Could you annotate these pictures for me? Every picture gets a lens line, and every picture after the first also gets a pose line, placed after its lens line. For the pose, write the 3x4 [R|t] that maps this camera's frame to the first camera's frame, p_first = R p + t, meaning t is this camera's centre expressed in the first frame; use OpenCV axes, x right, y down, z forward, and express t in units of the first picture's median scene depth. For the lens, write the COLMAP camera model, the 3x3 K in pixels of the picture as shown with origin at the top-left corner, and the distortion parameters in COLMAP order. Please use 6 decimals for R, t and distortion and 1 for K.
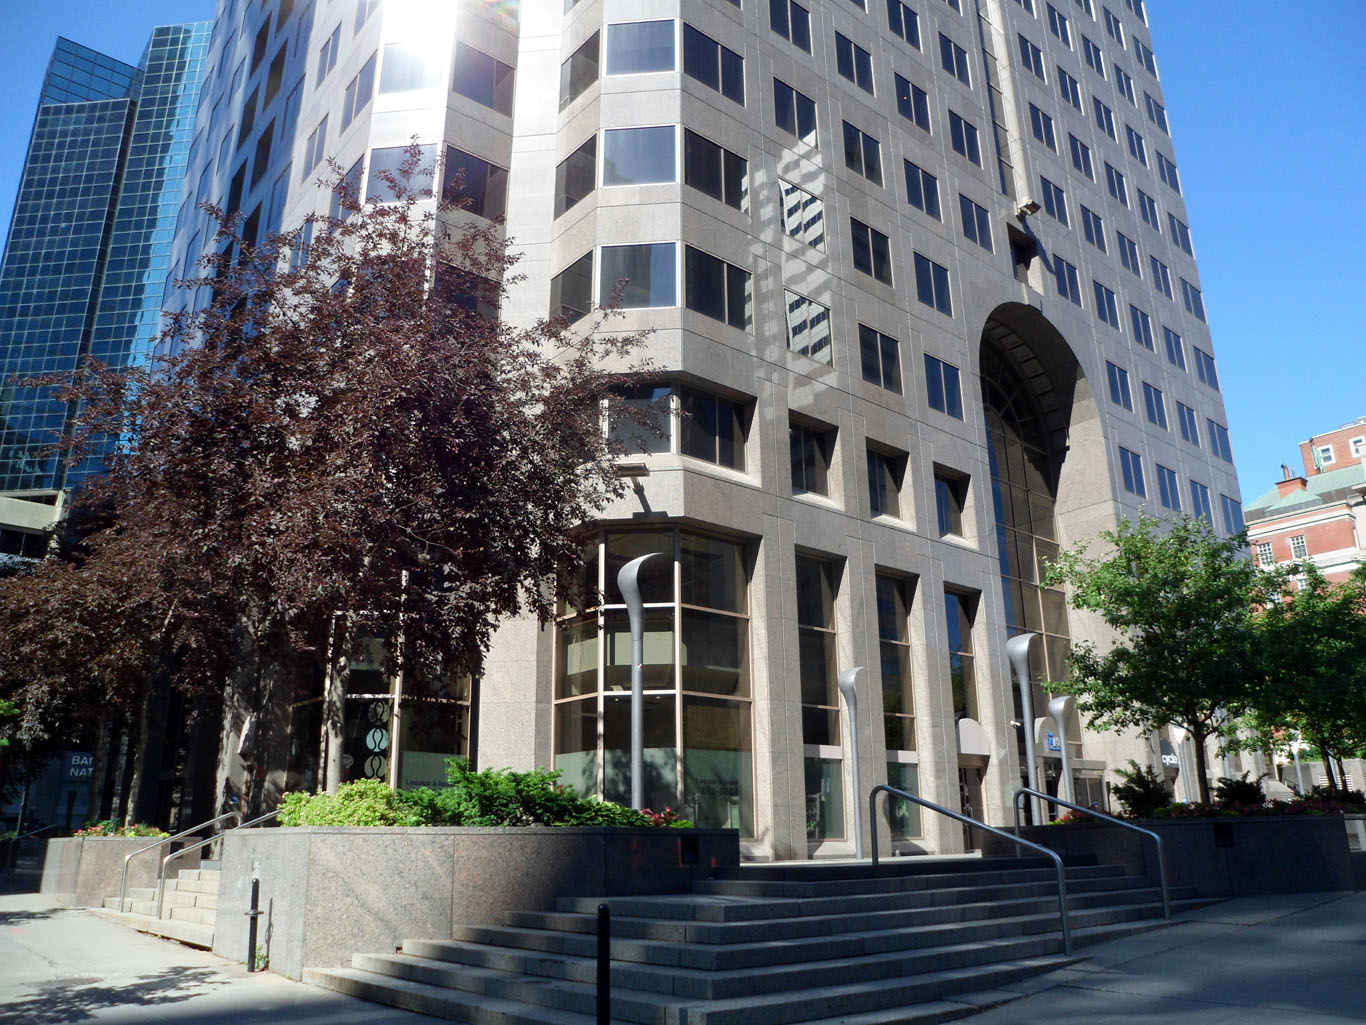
lens RADIAL K [[1066.4, 0, 678.3], [0, 1066.4, 513.8], [0, 0, 1]] dist [-0.149816, 0.136651]
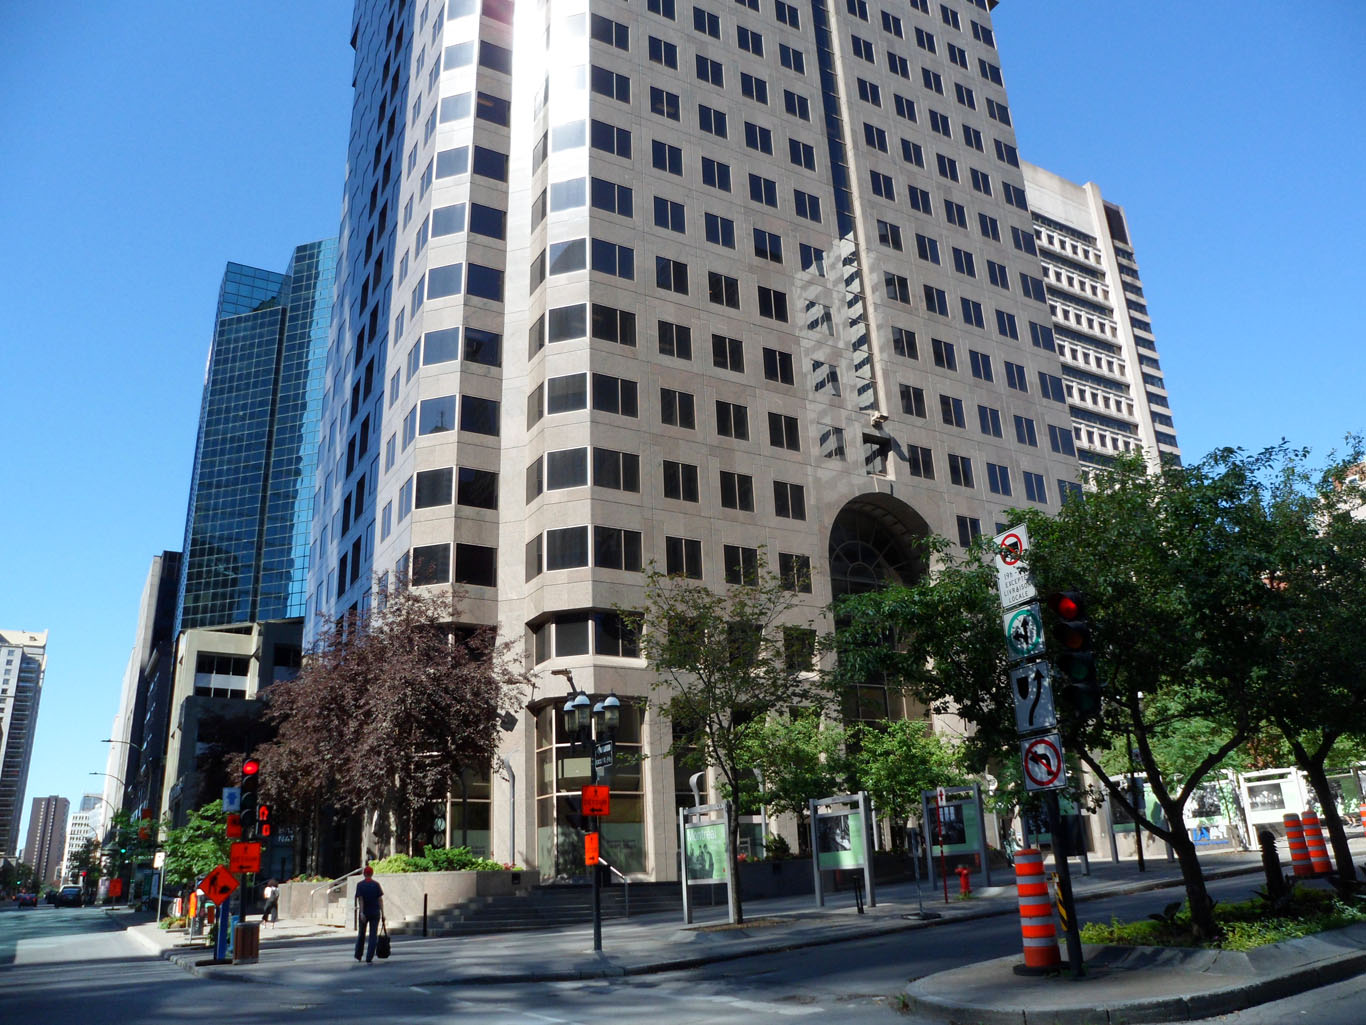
lens RADIAL K [[1043.9, 0, 646.9], [0, 1043.9, 533.5], [0, 0, 1]] dist [-0.149618, 0.129253]
pose [[0.982322, -0.084248, -0.167172, 0.260301], [0.080791, 0.996355, -0.027385, -0.134112], [0.168870, 0.013395, 0.985547, -0.448058]]
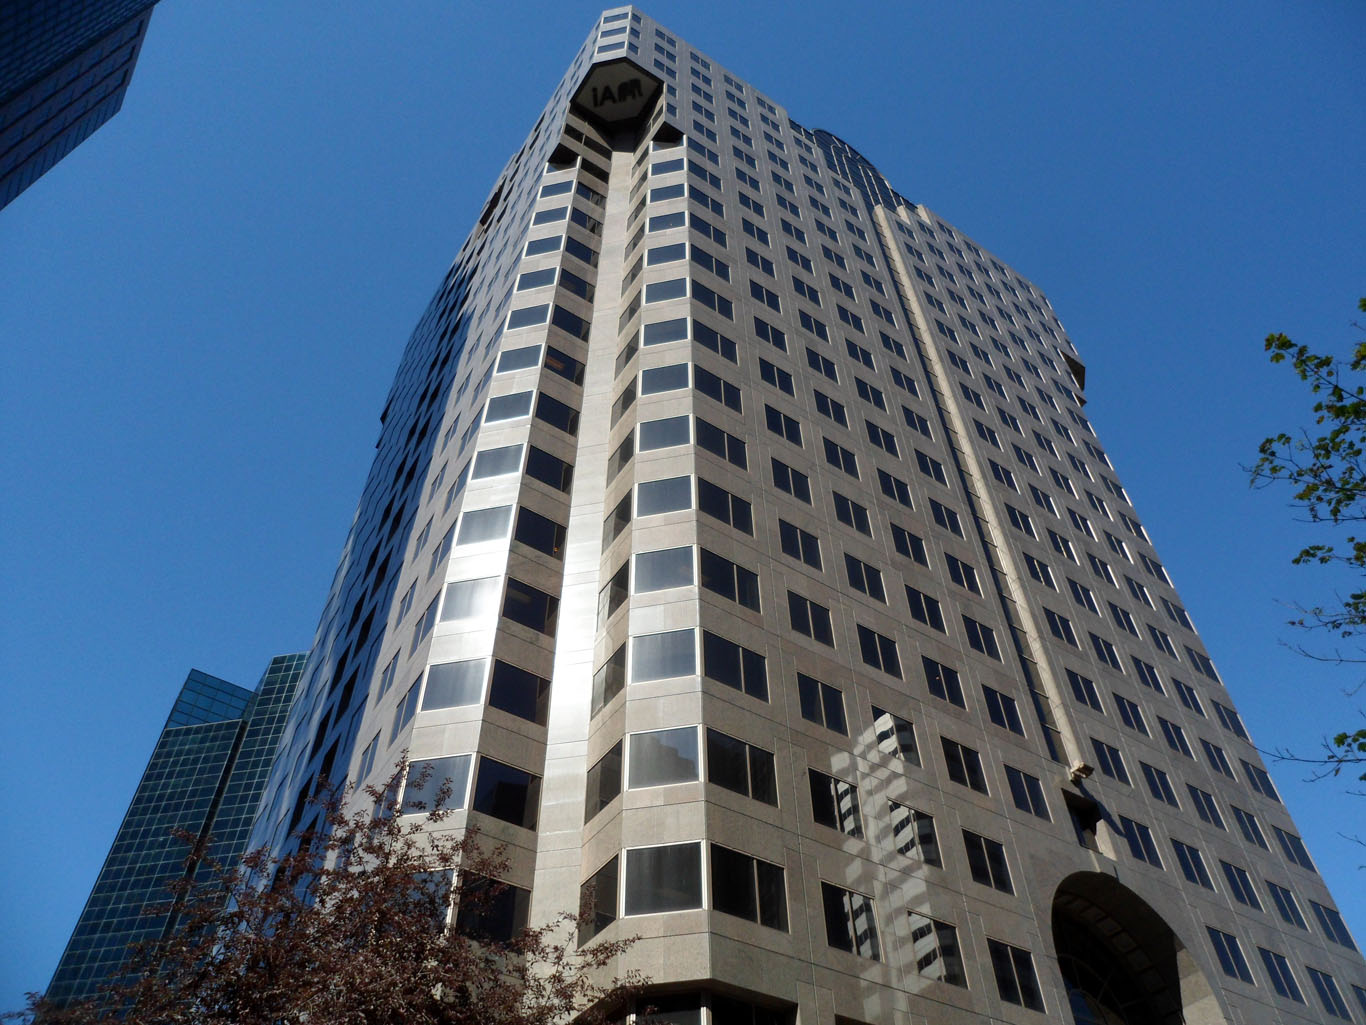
lens RADIAL K [[1066.4, 0, 678.3], [0, 1066.4, 513.8], [0, 0, 1]] dist [-0.149816, 0.136651]
pose [[0.993914, -0.084178, -0.071055, 0.051091], [0.034957, 0.852708, -0.521217, -0.004483], [0.104464, 0.515561, 0.850461, 0.002656]]
